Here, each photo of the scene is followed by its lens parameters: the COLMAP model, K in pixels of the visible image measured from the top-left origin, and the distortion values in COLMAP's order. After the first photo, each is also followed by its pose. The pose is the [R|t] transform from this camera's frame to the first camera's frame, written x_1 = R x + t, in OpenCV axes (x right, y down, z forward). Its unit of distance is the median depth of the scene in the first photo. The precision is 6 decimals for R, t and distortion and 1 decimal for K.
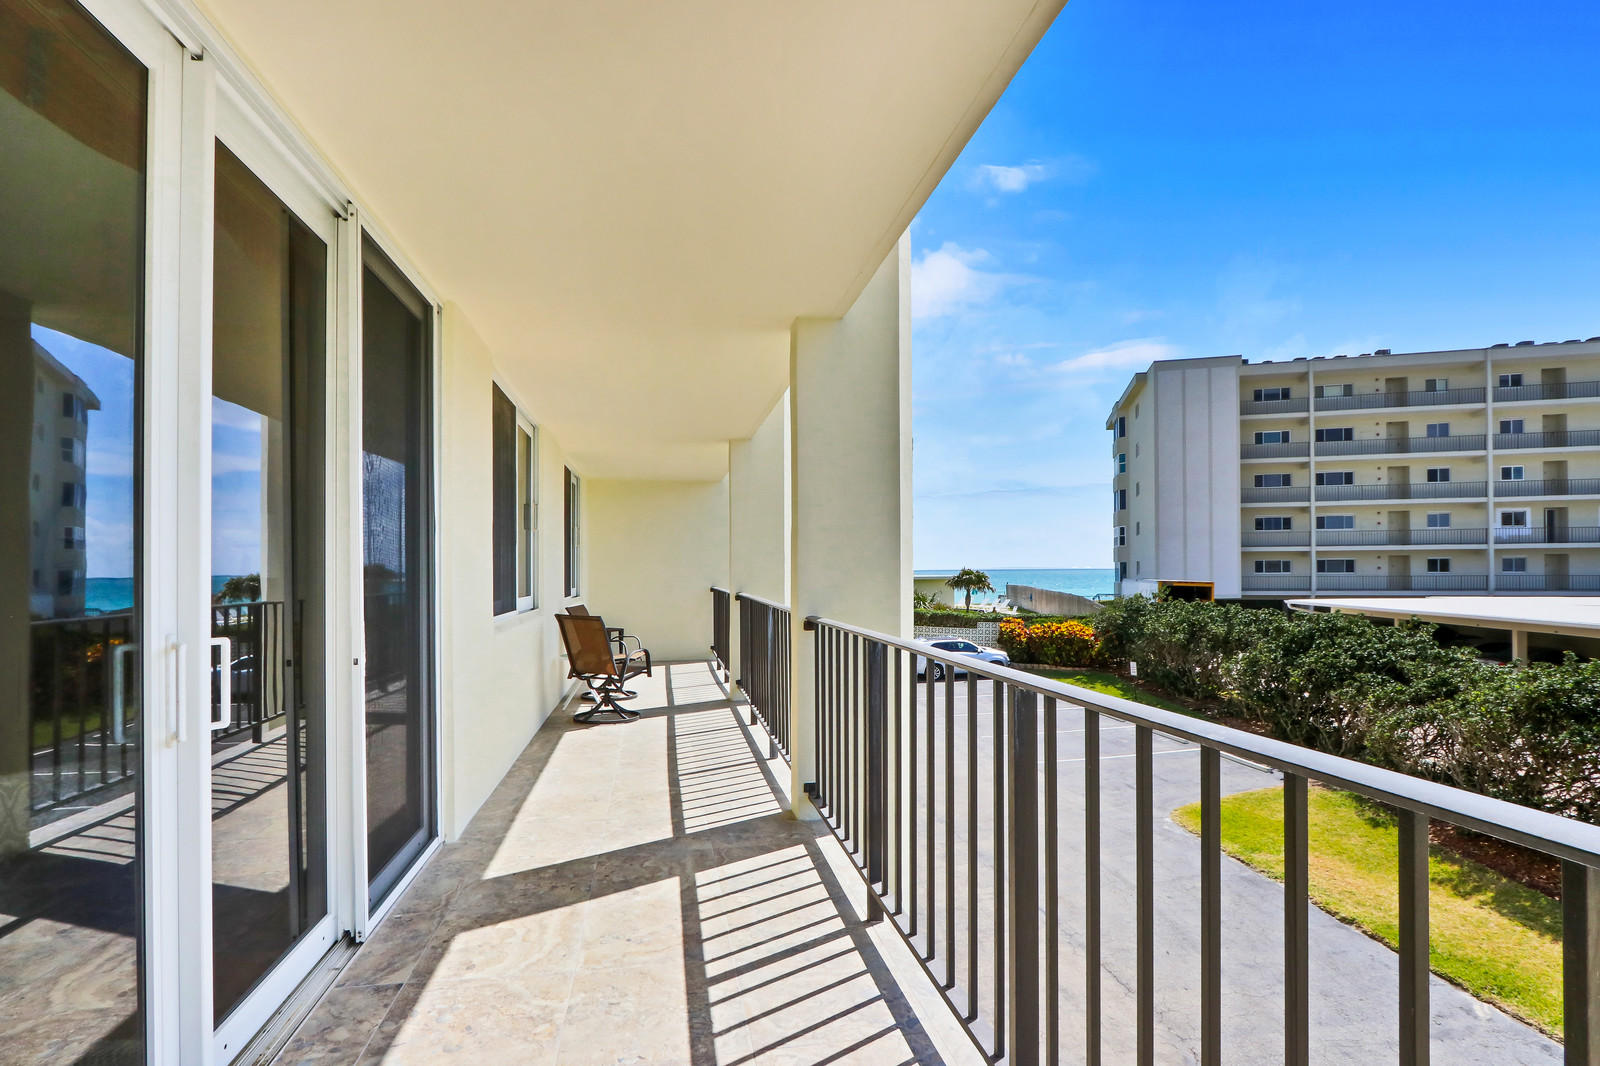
lens RADIAL K [[778.8, 0, 801.4], [0, 778.8, 575.0], [0, 0, 1]] dist [-0.002975, 0.000418]
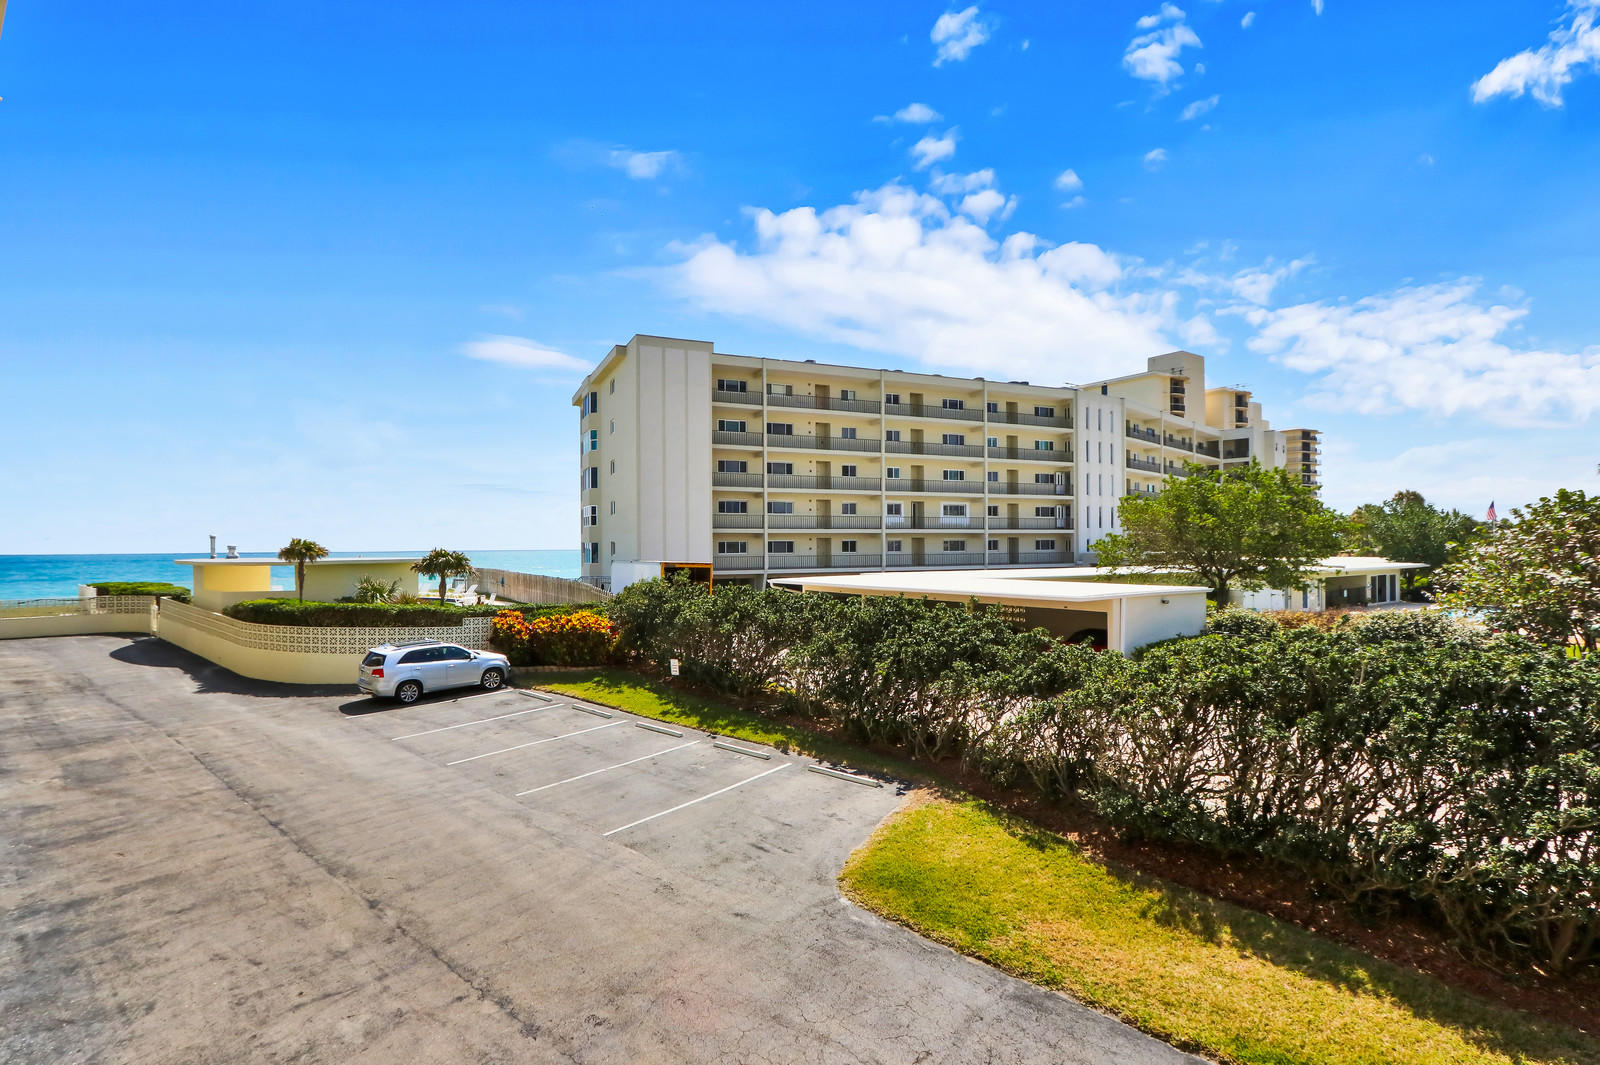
lens RADIAL K [[761.1, 0, 765.8], [0, 761.1, 542.9], [0, 0, 1]] dist [-0.011429, 0.000062]
pose [[0.783043, 0.005076, 0.621946, -0.006535], [0.005594, 0.999869, -0.015203, -0.000948], [-0.621942, 0.015384, 0.782912, 0.168543]]
